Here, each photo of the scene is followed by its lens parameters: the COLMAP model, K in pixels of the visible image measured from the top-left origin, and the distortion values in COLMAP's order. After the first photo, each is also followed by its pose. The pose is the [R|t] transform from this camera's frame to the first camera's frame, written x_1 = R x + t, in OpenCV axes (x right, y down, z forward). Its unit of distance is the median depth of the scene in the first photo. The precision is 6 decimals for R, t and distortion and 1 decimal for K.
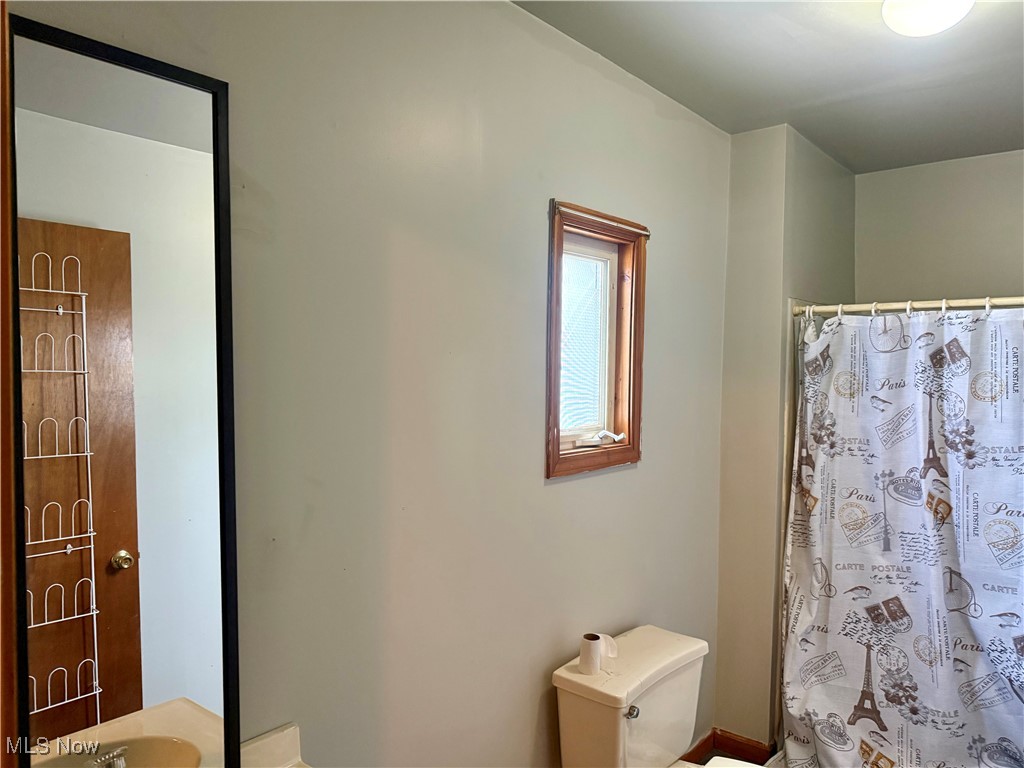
lens RADIAL K [[725.3, 0, 508.7], [0, 725.3, 385.3], [0, 0, 1]] dist [0.045608, -0.019970]
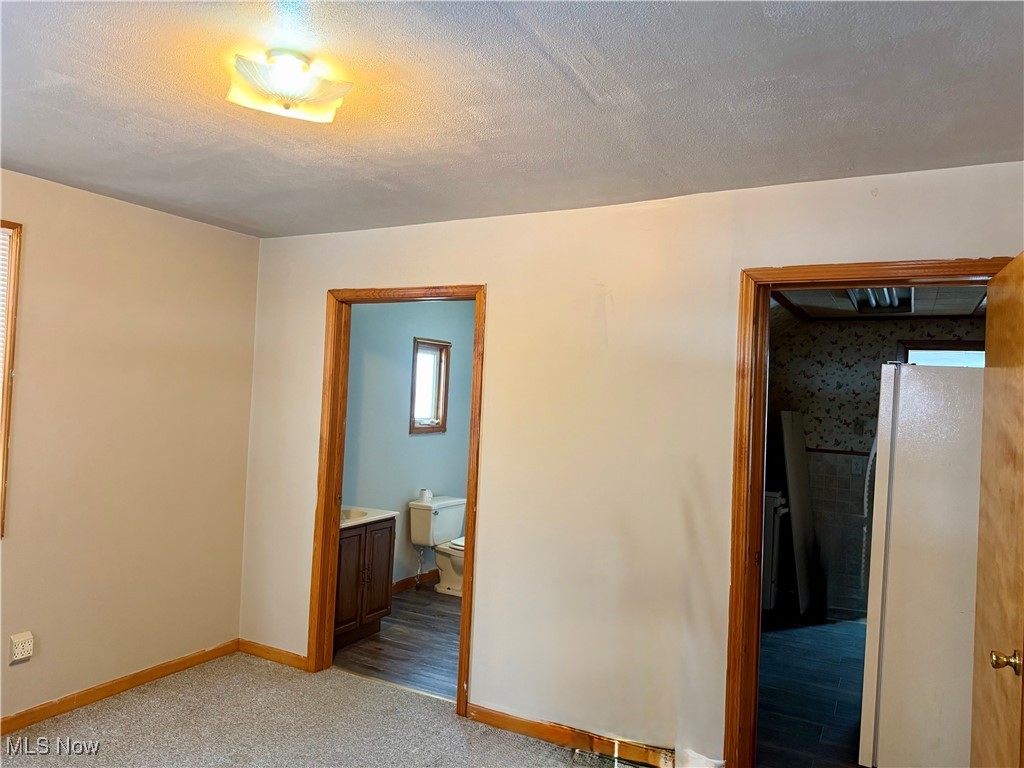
lens RADIAL K [[725.3, 0, 513.6], [0, 725.3, 383.8], [0, 0, 1]] dist [0.045608, -0.019970]
pose [[0.981477, 0.035487, 0.188266, -0.080431], [-0.026530, 0.998402, -0.049887, 0.060148], [-0.189735, 0.043968, 0.980850, -1.687490]]
